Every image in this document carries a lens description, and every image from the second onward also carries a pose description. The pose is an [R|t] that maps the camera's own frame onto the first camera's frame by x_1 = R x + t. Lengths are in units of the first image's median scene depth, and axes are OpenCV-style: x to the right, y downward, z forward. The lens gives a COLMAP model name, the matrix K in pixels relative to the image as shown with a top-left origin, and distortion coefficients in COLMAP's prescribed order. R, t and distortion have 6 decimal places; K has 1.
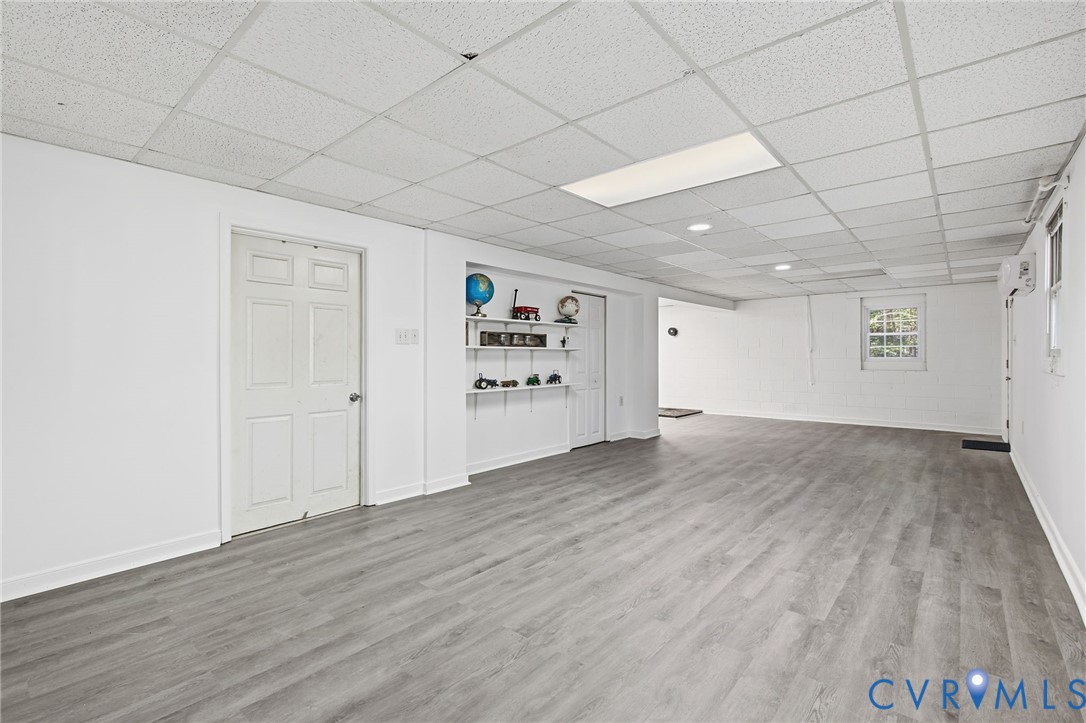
lens RADIAL K [[489.0, 0, 540.5], [0, 489.0, 363.1], [0, 0, 1]] dist [0.001980, -0.000638]
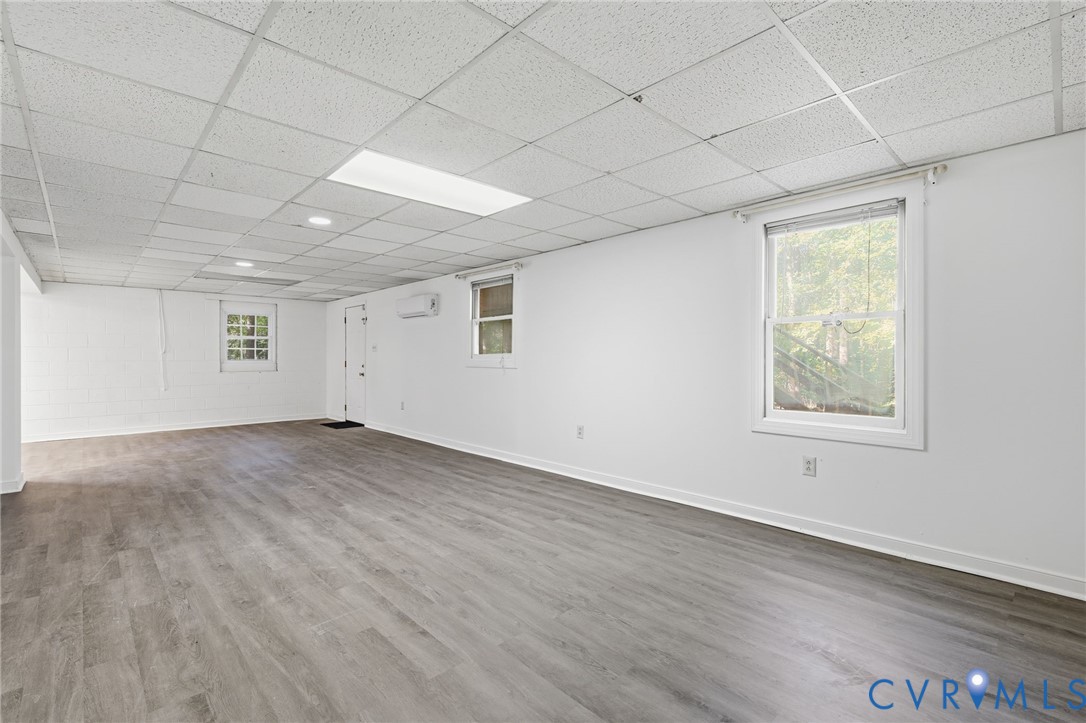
lens RADIAL K [[489.0, 0, 548.4], [0, 489.0, 363.2], [0, 0, 1]] dist [0.001980, -0.000638]
pose [[0.106167, -0.007062, 0.994323, -0.663137], [0.012704, 0.999903, 0.005745, -0.002373], [-0.994267, 0.012022, 0.106246, 0.542117]]
